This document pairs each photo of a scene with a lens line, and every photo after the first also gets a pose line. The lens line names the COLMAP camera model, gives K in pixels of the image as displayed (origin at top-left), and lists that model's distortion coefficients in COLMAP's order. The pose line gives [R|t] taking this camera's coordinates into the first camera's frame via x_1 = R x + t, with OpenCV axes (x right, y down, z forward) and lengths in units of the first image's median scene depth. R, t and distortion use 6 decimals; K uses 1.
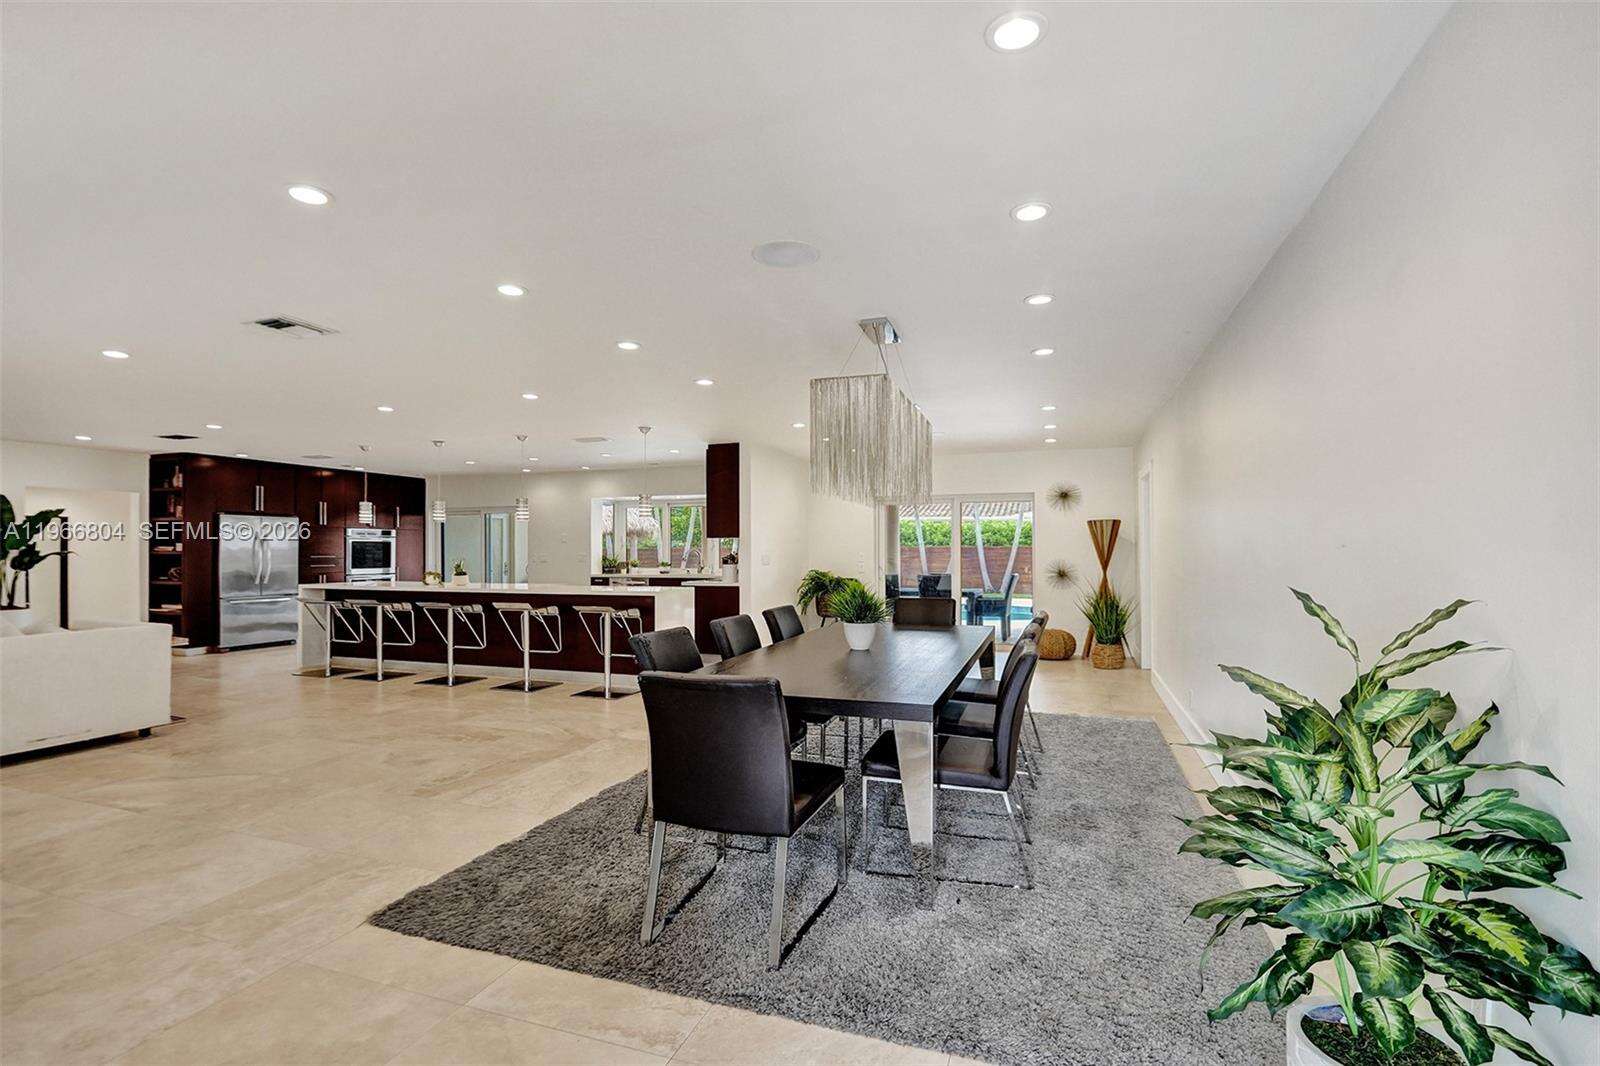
lens RADIAL K [[743.0, 0, 807.7], [0, 743.0, 546.3], [0, 0, 1]] dist [-0.032900, 0.003799]
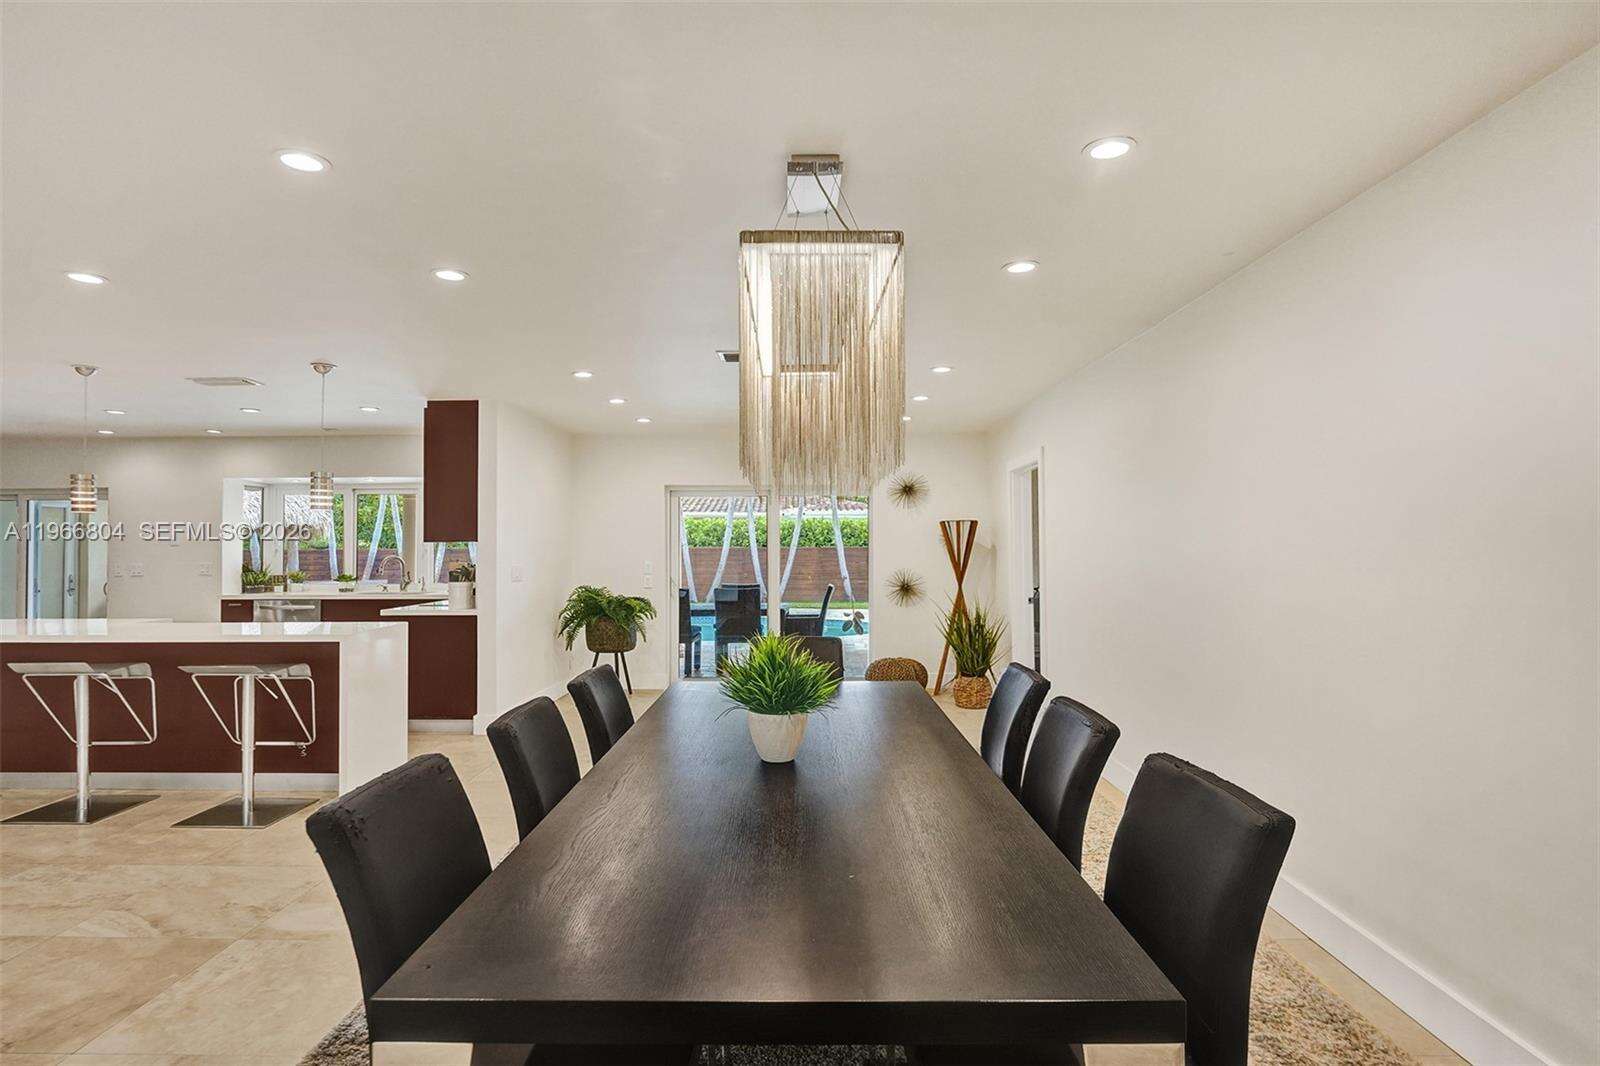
lens RADIAL K [[834.9, 0, 804.4], [0, 834.9, 529.5], [0, 0, 1]] dist [-0.019444, 0.001033]
pose [[0.947810, 0.006481, 0.318771, -0.053869], [-0.000744, 0.999836, -0.018115, -0.009993], [-0.318836, 0.016933, 0.947659, 0.203577]]
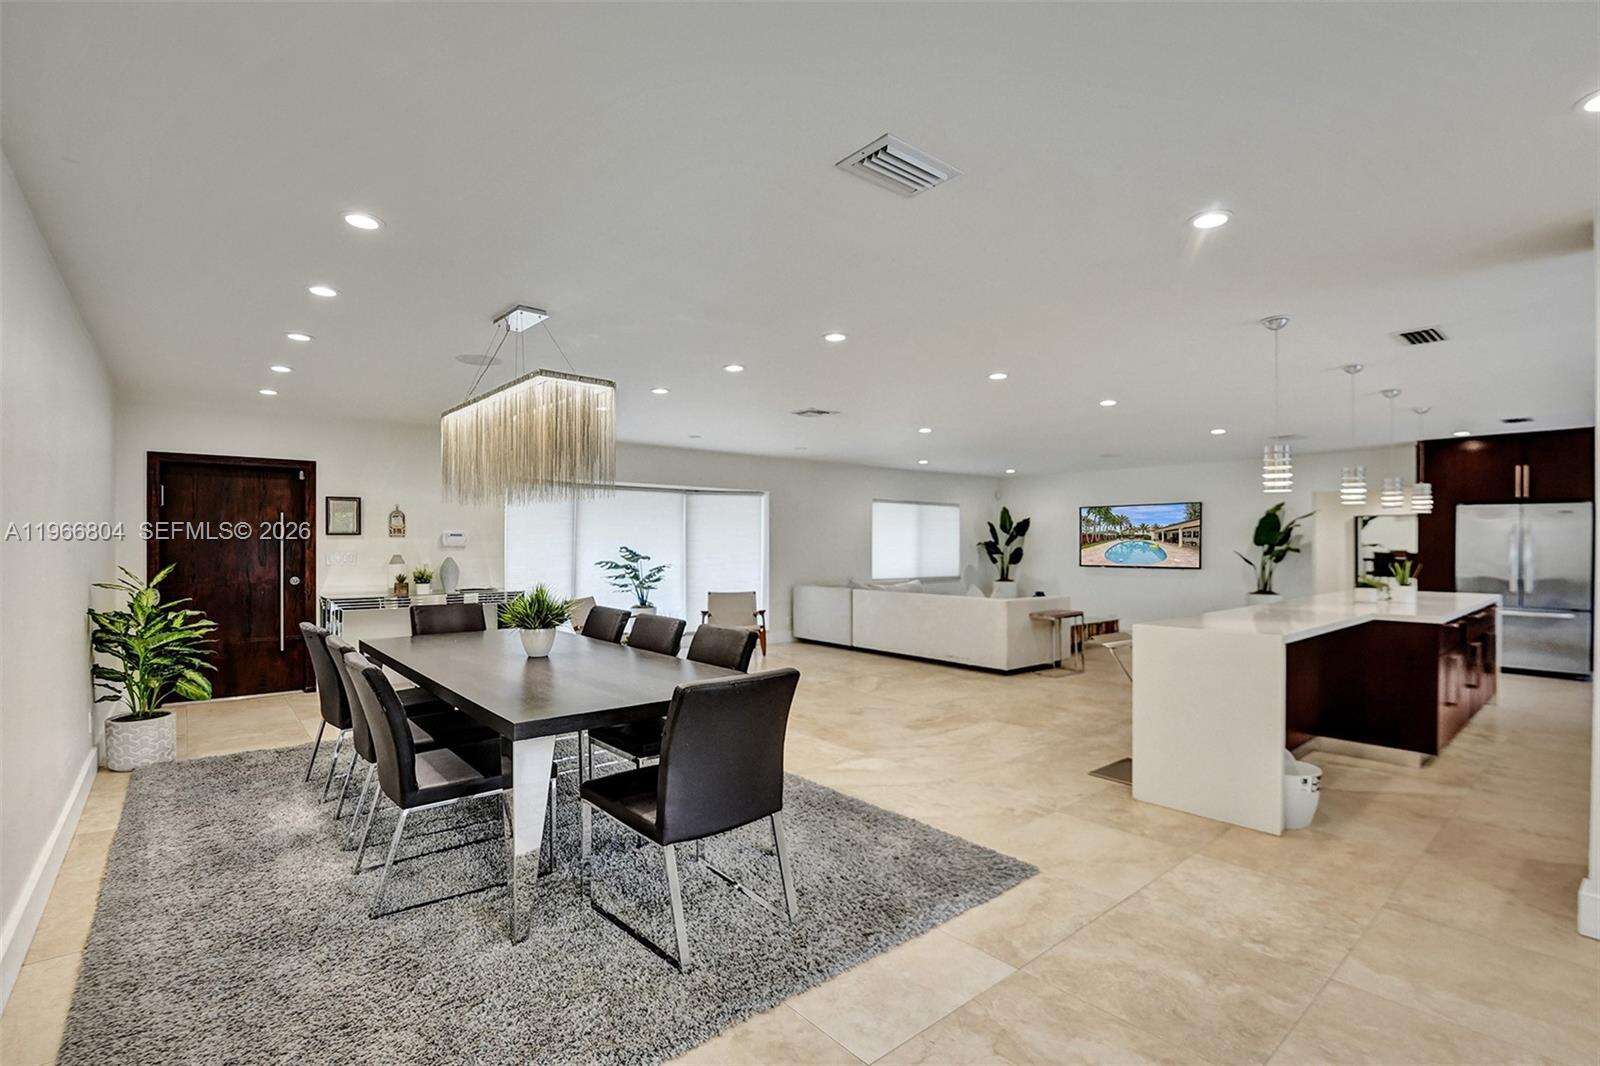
lens RADIAL K [[743.0, 0, 813.5], [0, 743.0, 540.4], [0, 0, 1]] dist [-0.032900, 0.003799]
pose [[-0.505250, 0.002487, -0.862969, 0.366624], [0.006536, 0.999978, -0.000945, -0.008473], [0.862948, -0.006118, -0.505255, 0.897703]]
